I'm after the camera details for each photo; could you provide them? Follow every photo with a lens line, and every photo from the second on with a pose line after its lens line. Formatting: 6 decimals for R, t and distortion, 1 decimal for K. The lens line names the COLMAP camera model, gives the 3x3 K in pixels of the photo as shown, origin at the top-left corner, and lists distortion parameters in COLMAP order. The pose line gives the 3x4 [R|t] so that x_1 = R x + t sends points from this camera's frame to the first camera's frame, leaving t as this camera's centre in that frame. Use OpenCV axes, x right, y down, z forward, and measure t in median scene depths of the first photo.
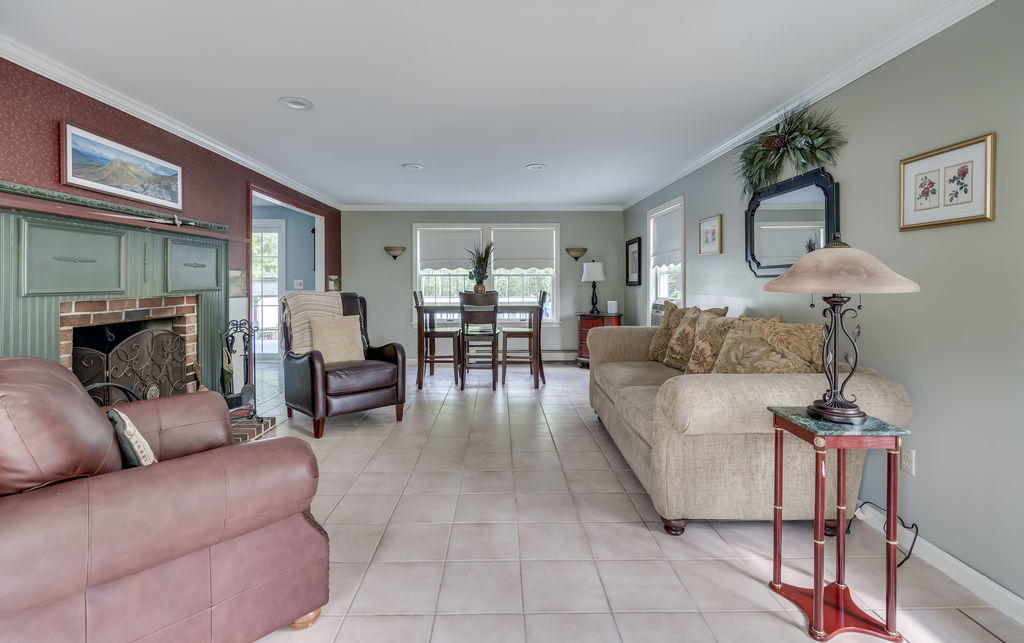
lens RADIAL K [[467.9, 0, 511.0], [0, 467.9, 285.6], [0, 0, 1]] dist [0.000335, 0.000471]
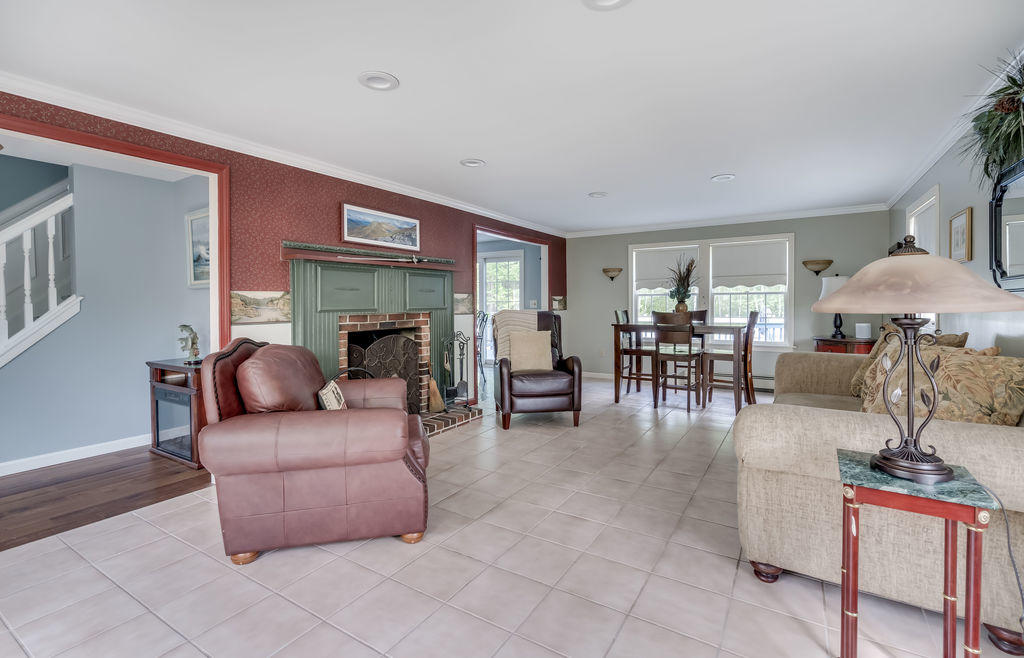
lens RADIAL K [[462.4, 0, 511.9], [0, 462.4, 310.2], [0, 0, 1]] dist [-0.000291, 0.005254]
pose [[0.837811, 0.003904, -0.545946, 0.264070], [0.001957, 0.999947, 0.010152, 0.000874], [0.545956, -0.009574, 0.837759, -0.004611]]
